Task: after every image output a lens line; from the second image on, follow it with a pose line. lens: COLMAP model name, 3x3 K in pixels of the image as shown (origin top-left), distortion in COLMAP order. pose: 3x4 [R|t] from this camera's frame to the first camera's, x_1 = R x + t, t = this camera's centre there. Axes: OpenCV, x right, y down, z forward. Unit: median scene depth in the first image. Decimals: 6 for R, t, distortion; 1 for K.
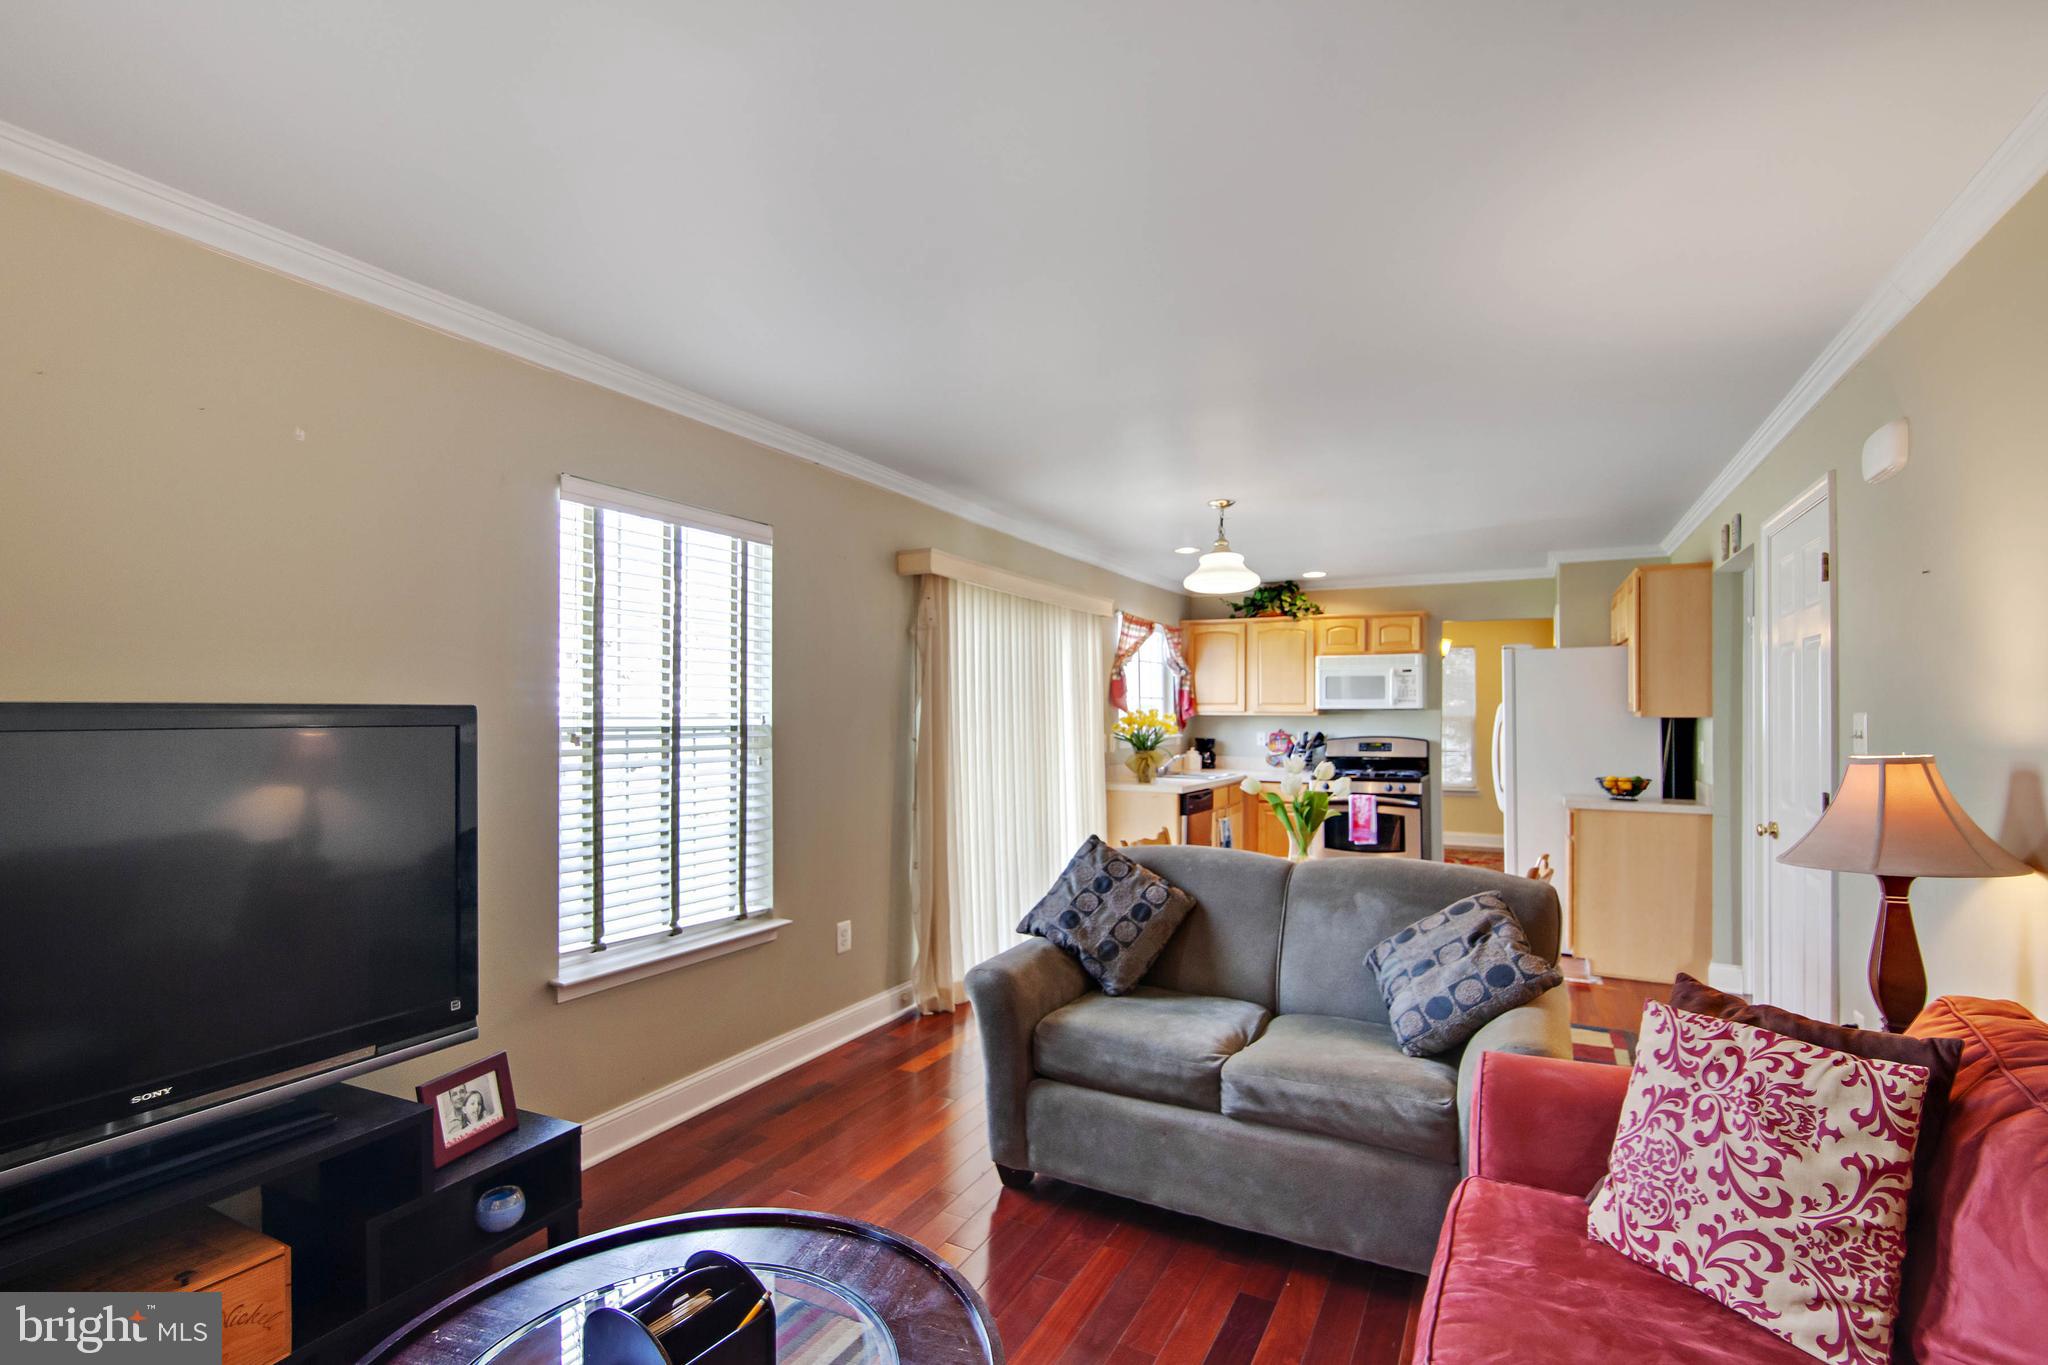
lens RADIAL K [[951.9, 0, 1020.3], [0, 951.9, 706.7], [0, 0, 1]] dist [-0.001073, 0.000379]
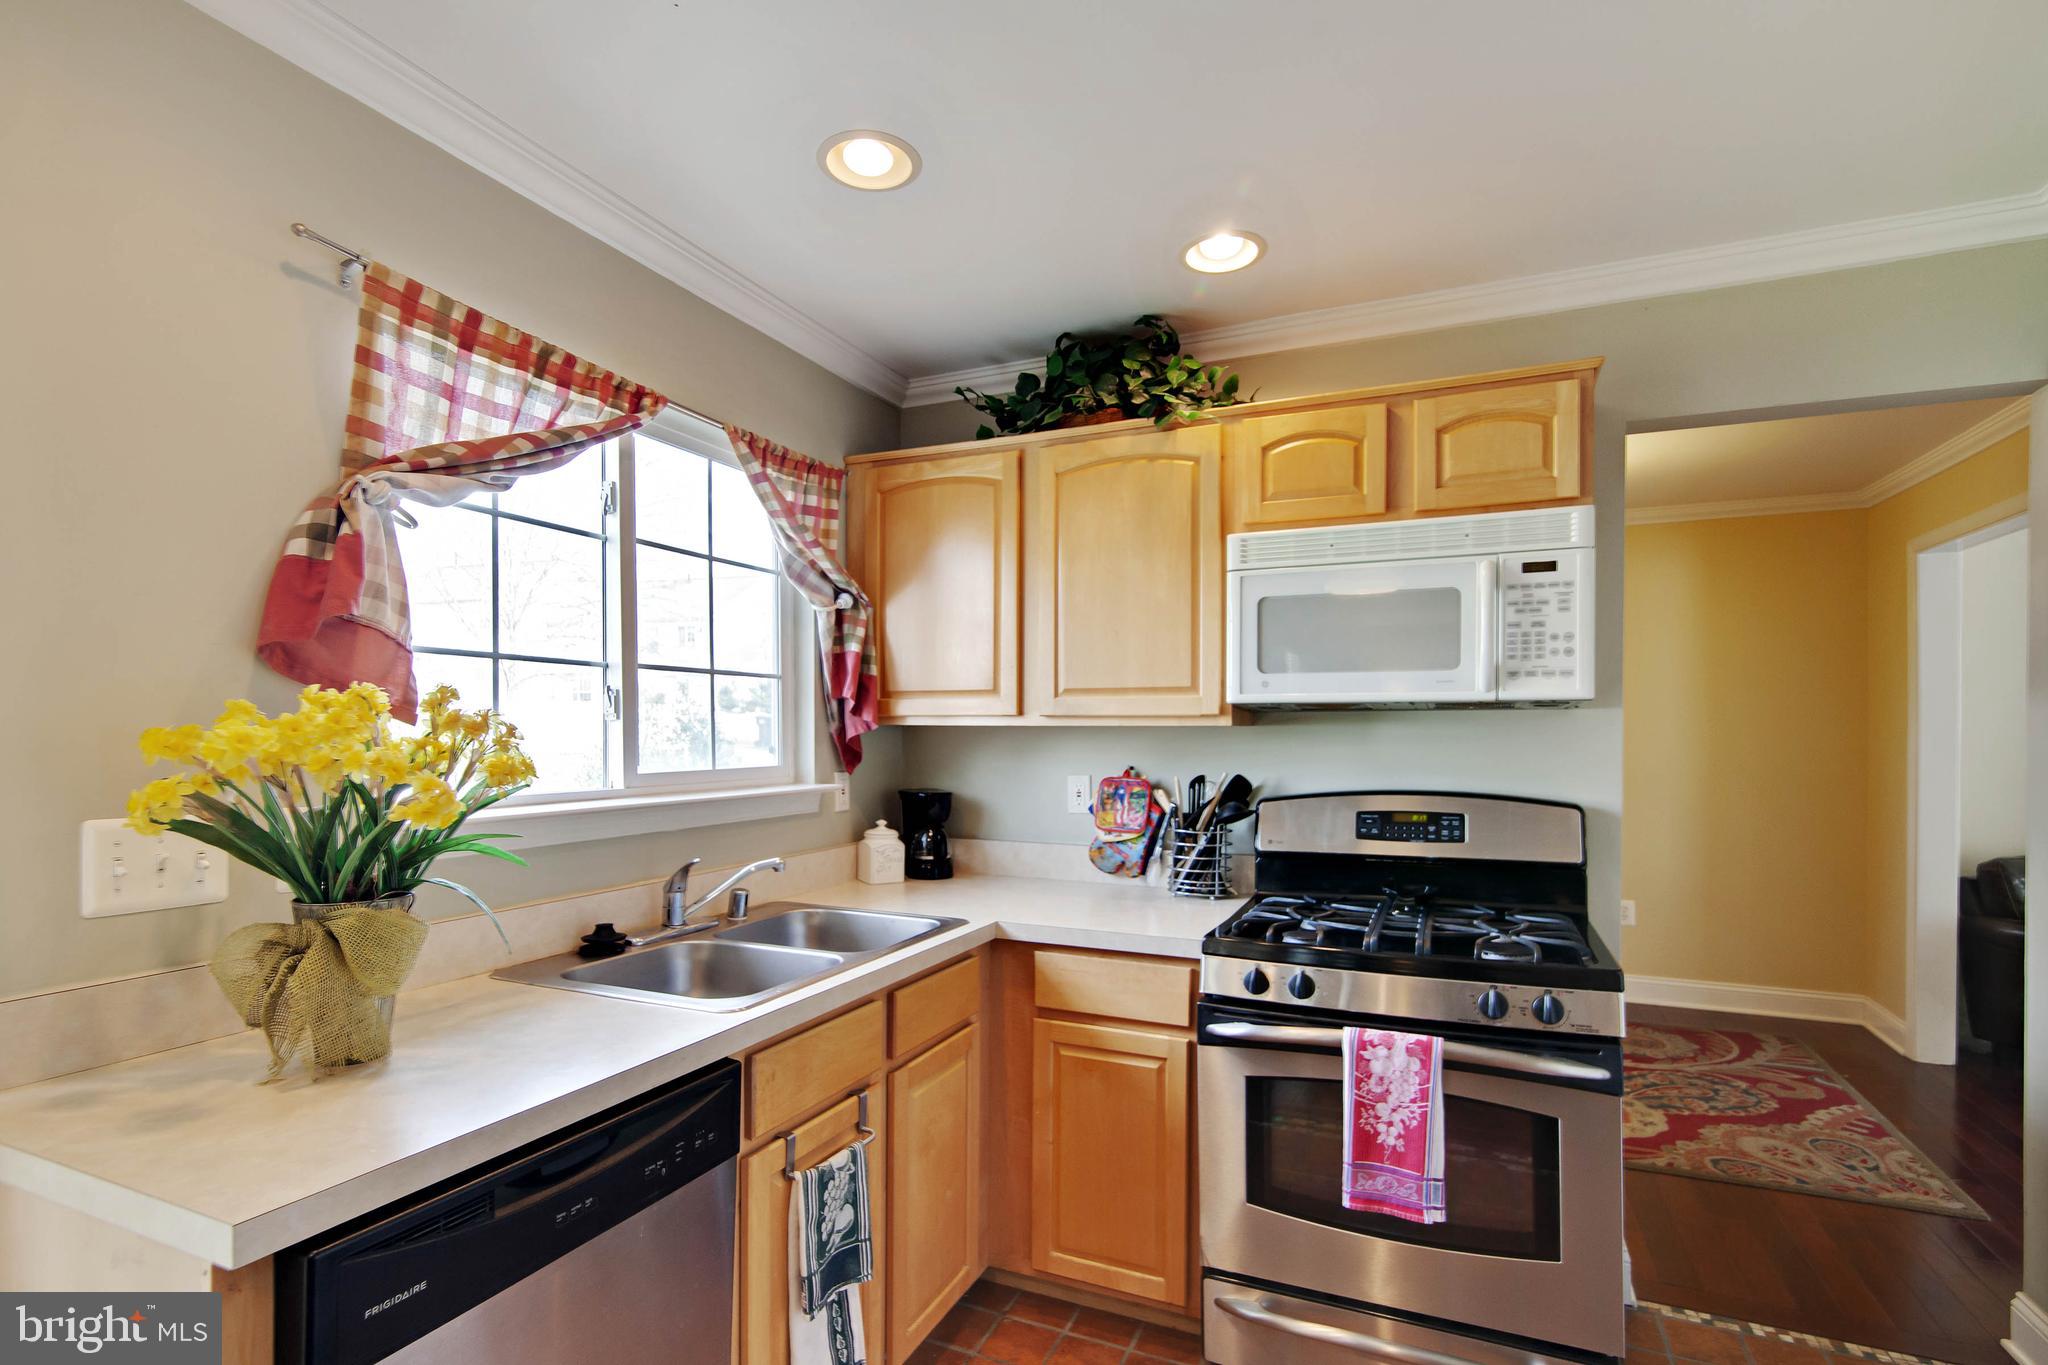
lens RADIAL K [[974.6, 0, 1017.8], [0, 974.6, 734.6], [0, 0, 1]] dist [-0.003905, -0.000544]
pose [[0.997779, 0.000801, 0.066610, 0.311996], [-0.001423, 0.999956, 0.009294, 0.012980], [-0.066599, -0.009368, 0.997736, 0.966925]]
